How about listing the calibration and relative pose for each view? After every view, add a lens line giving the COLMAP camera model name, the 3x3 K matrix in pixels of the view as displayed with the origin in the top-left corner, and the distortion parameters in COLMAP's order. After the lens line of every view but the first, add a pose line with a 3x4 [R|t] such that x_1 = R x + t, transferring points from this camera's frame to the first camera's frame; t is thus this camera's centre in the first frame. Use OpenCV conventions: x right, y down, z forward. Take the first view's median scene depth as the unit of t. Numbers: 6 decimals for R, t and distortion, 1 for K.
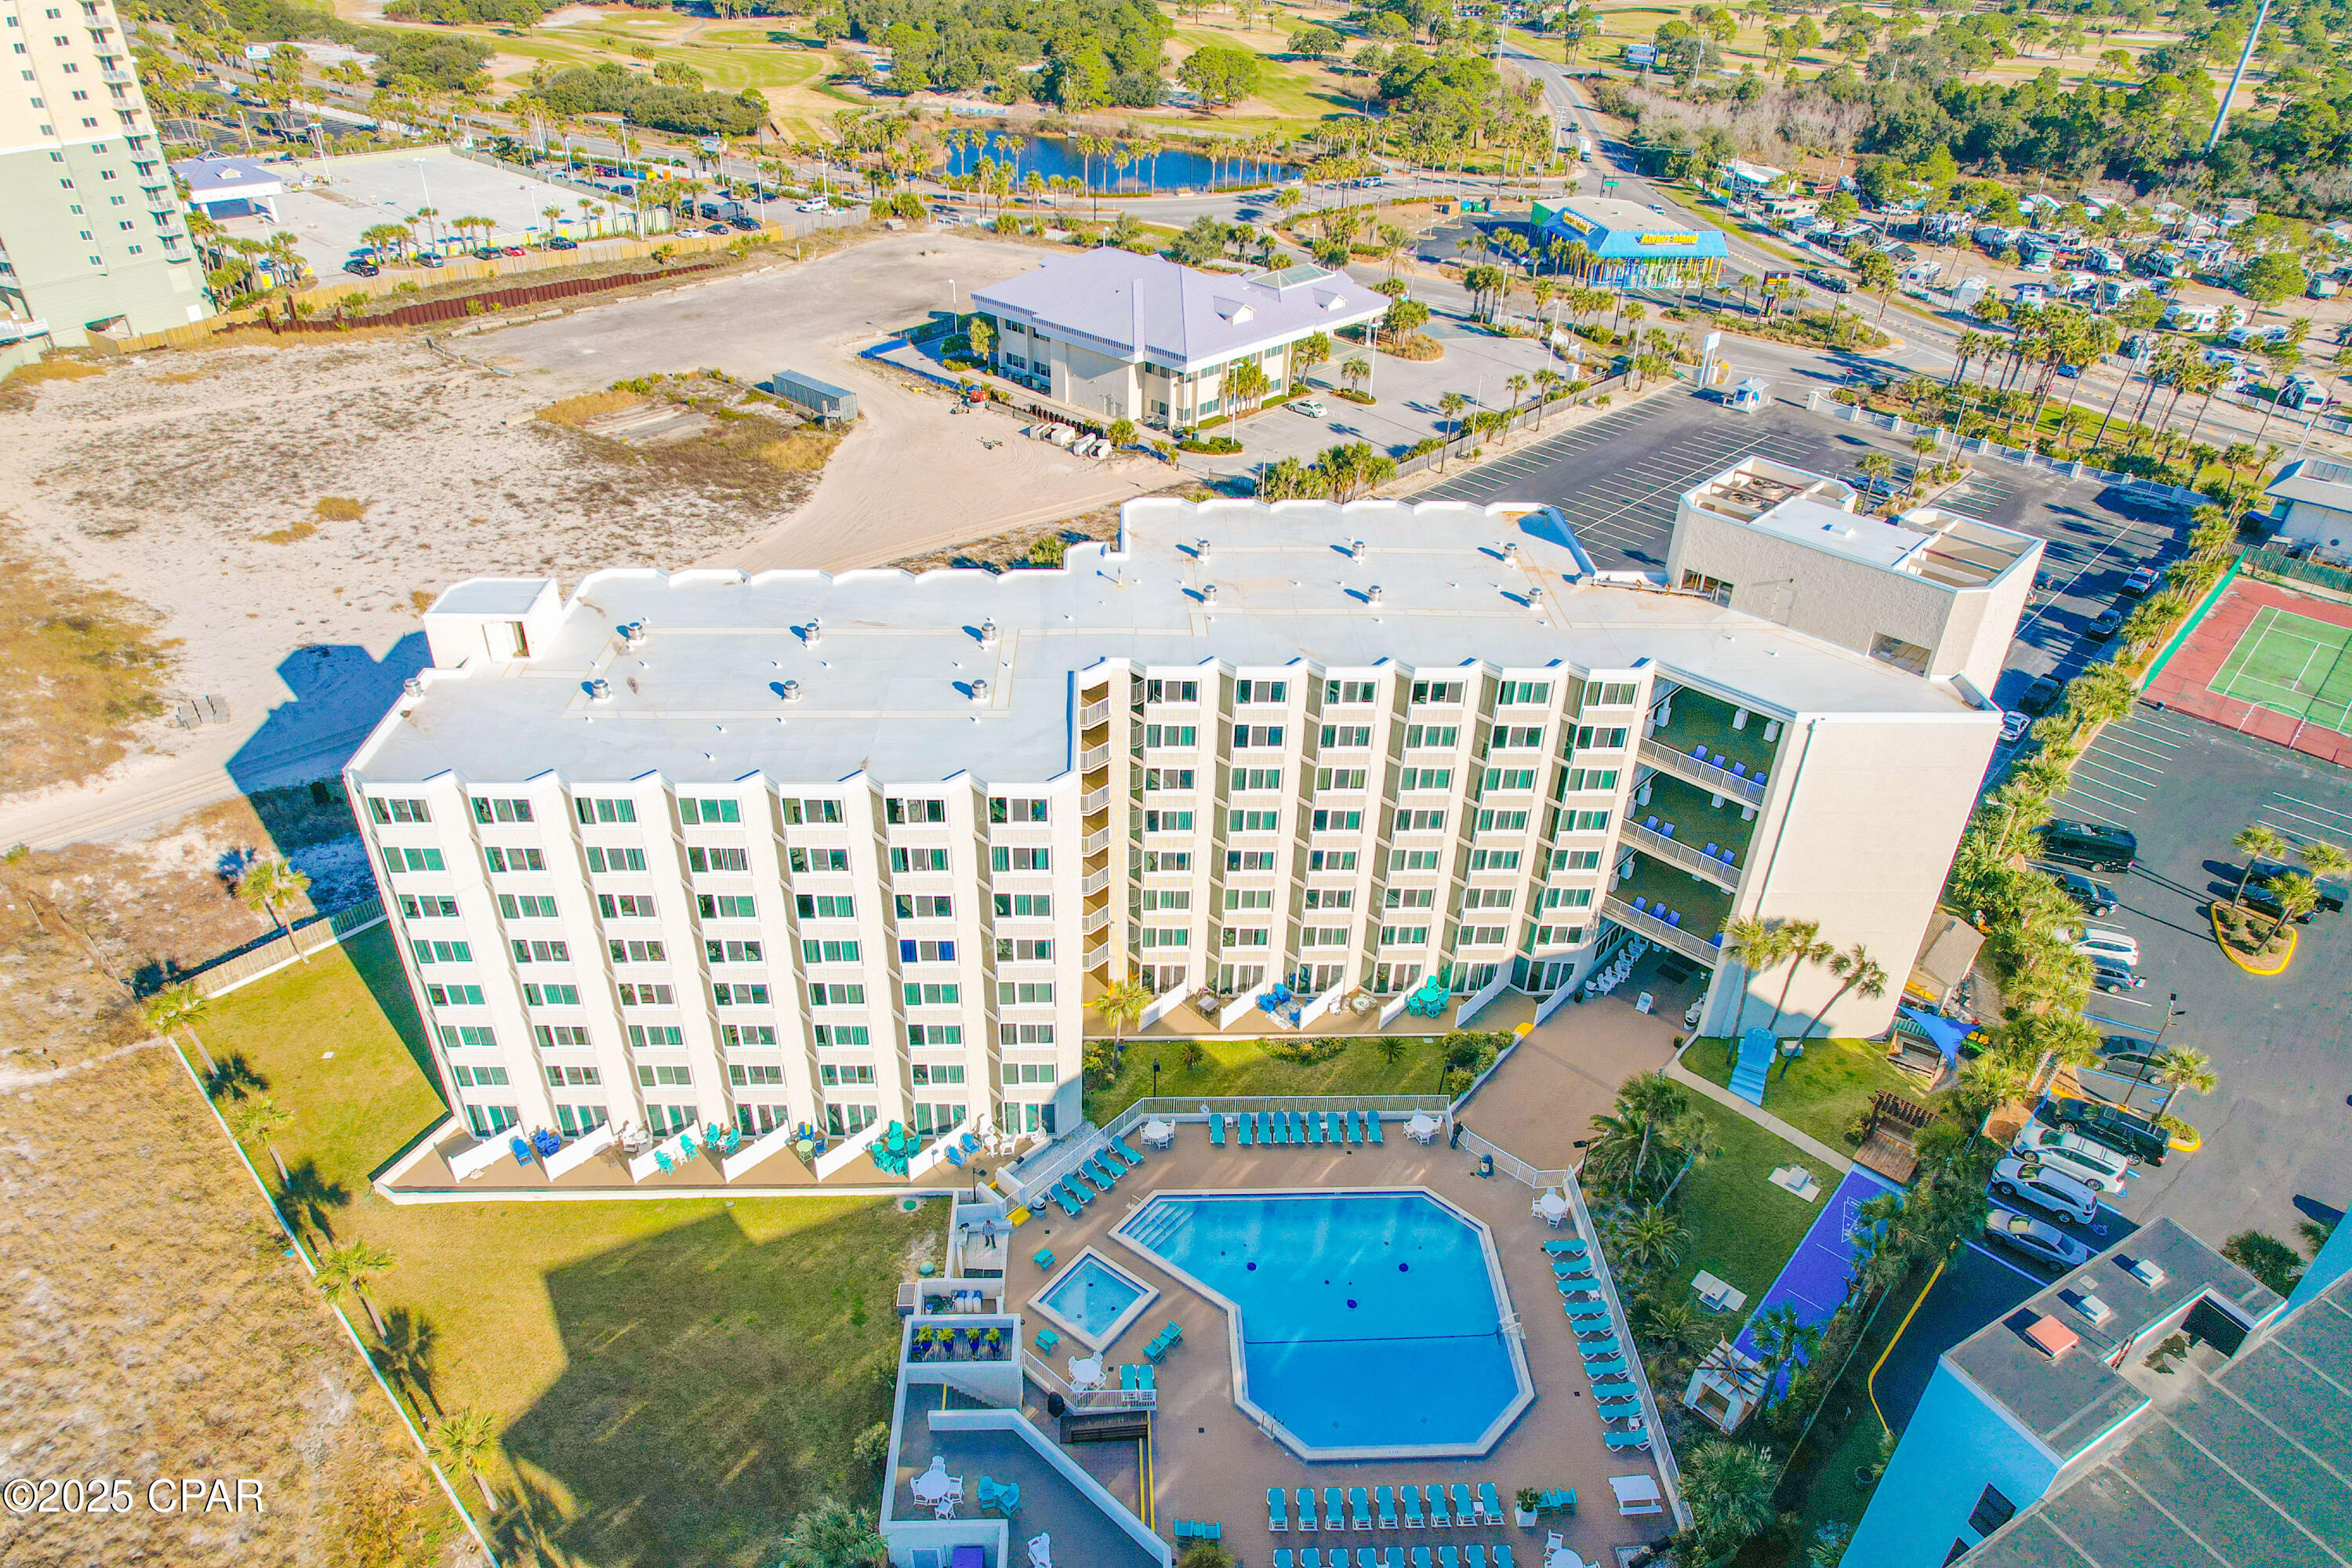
lens RADIAL K [[1527.3, 0, 1178.7], [0, 1527.3, 873.8], [0, 0, 1]] dist [-0.071501, 0.056453]
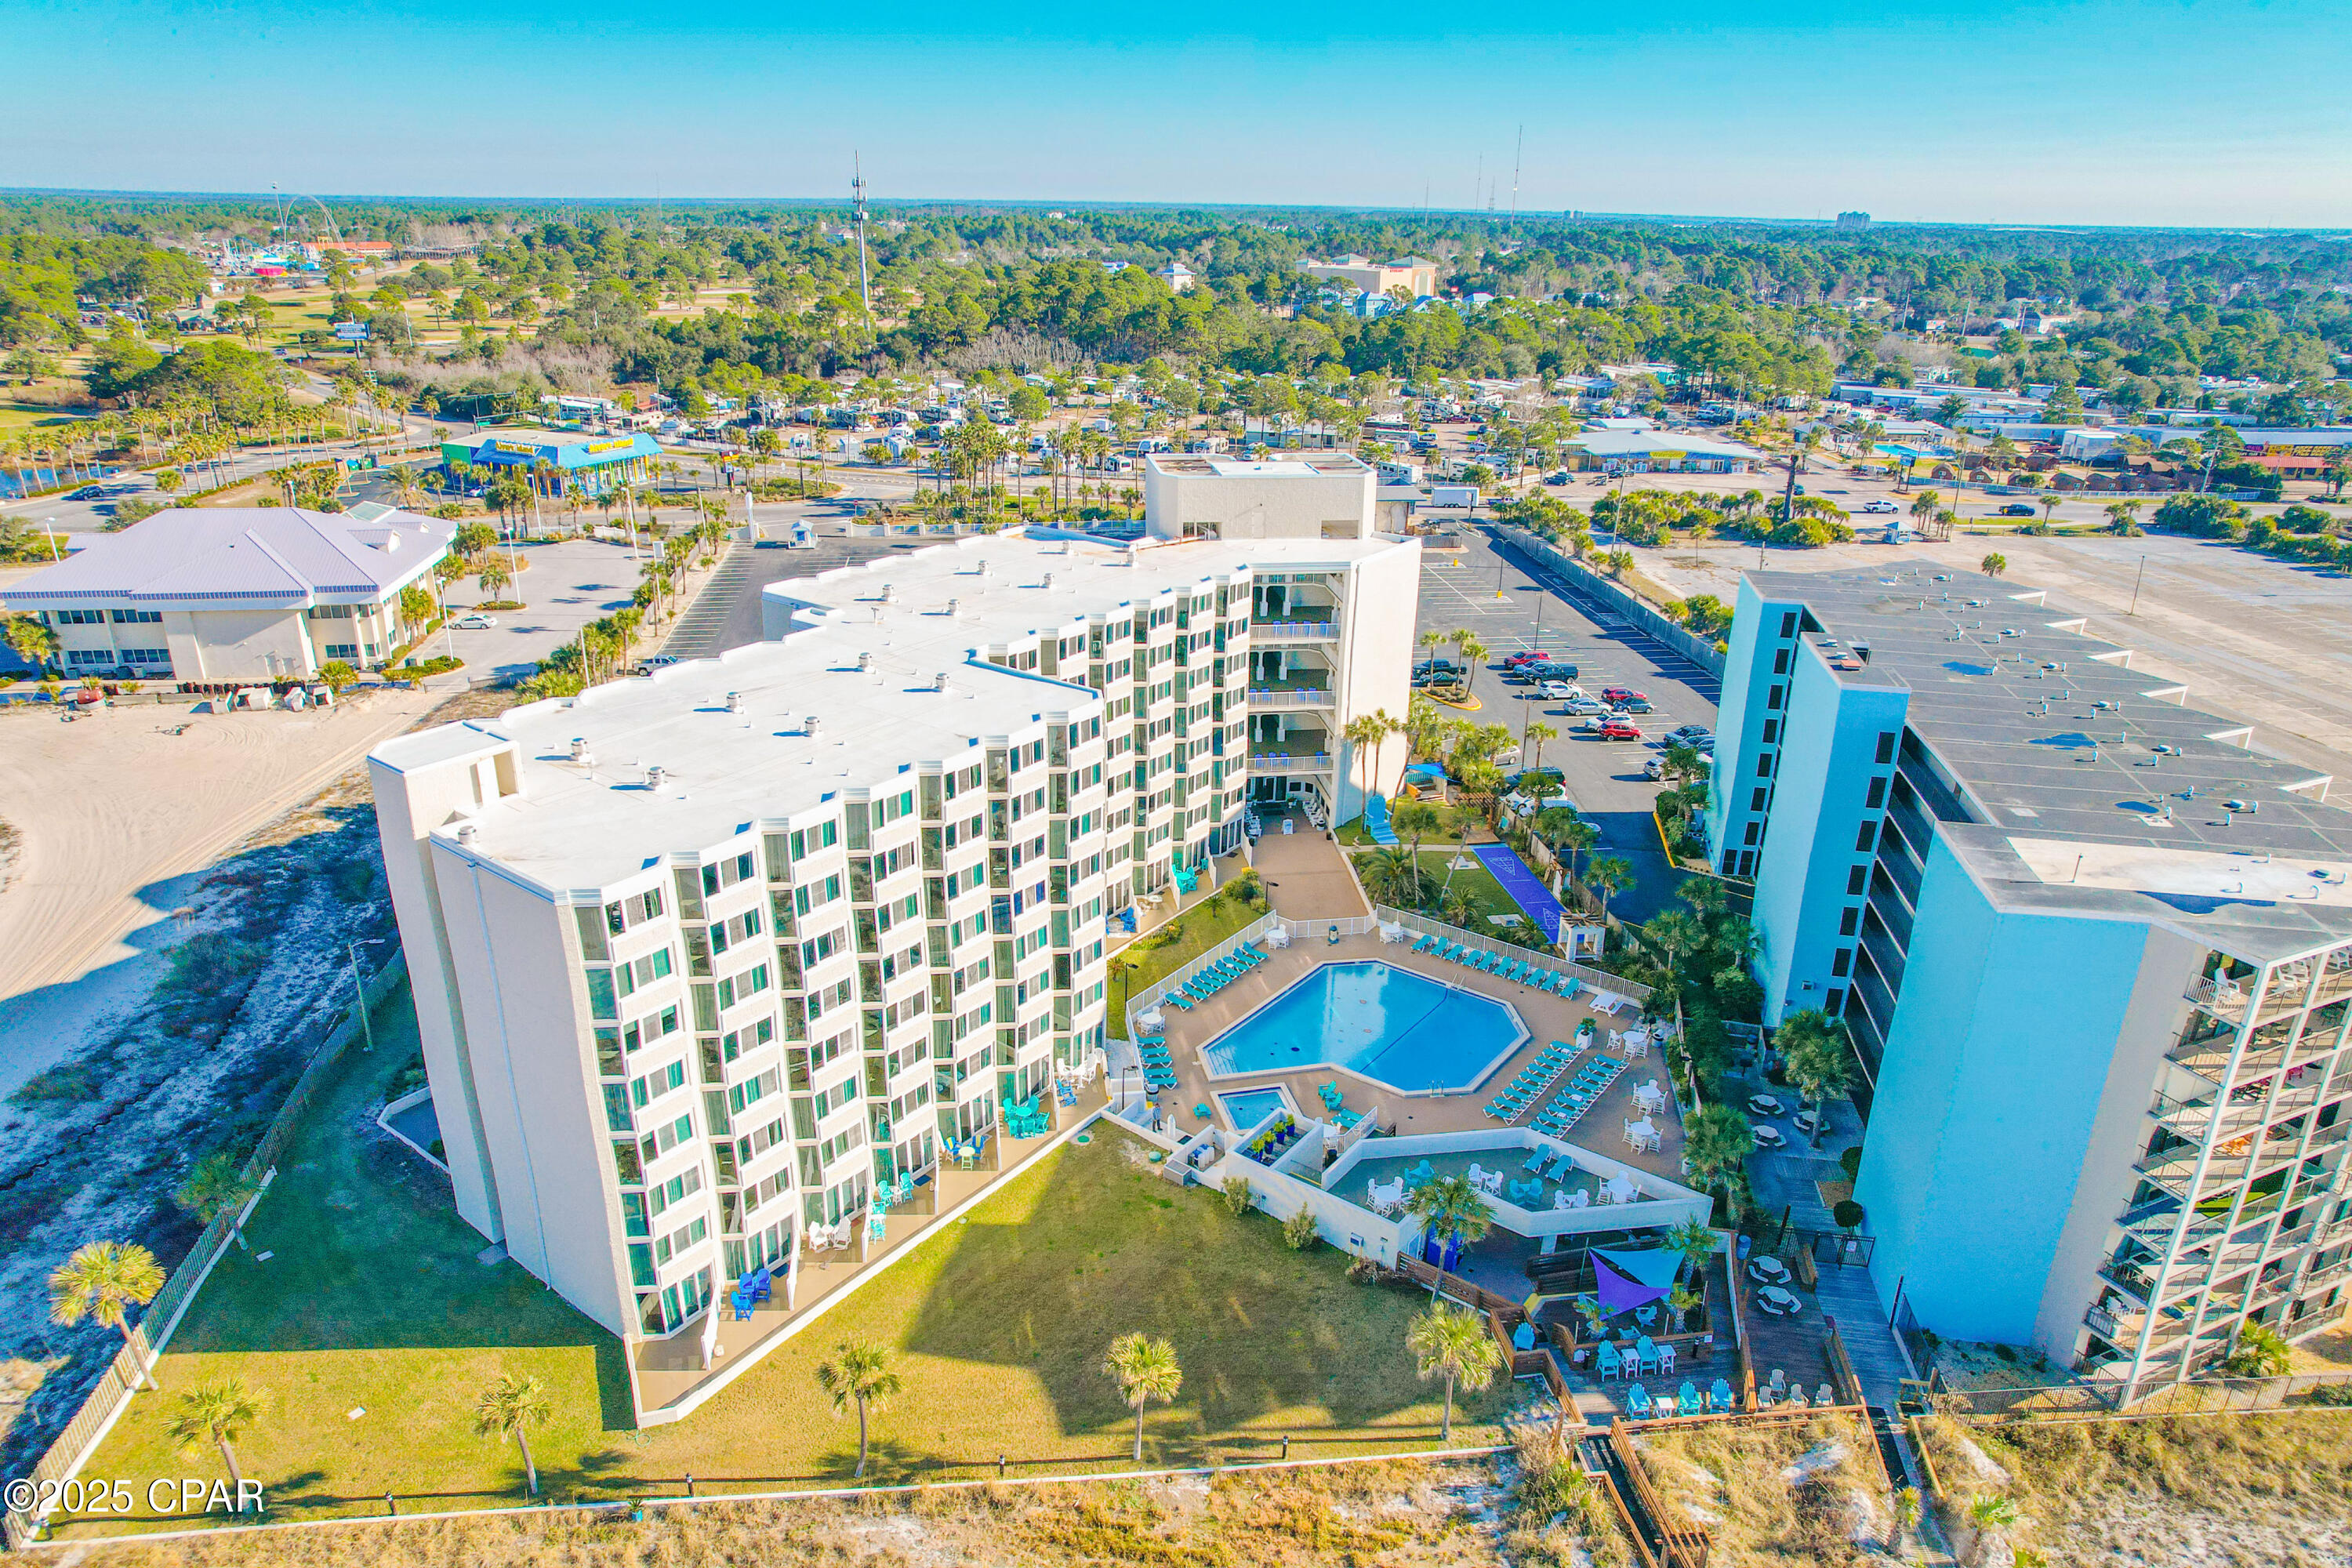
lens RADIAL K [[1487.8, 0, 1278.5], [0, 1487.8, 830.6], [0, 0, 1]] dist [-0.060643, 0.051943]
pose [[0.609468, -0.332280, 0.719818, -0.415197], [0.454705, 0.890264, 0.025963, 0.031492], [-0.649455, 0.311481, 0.693677, 0.058653]]
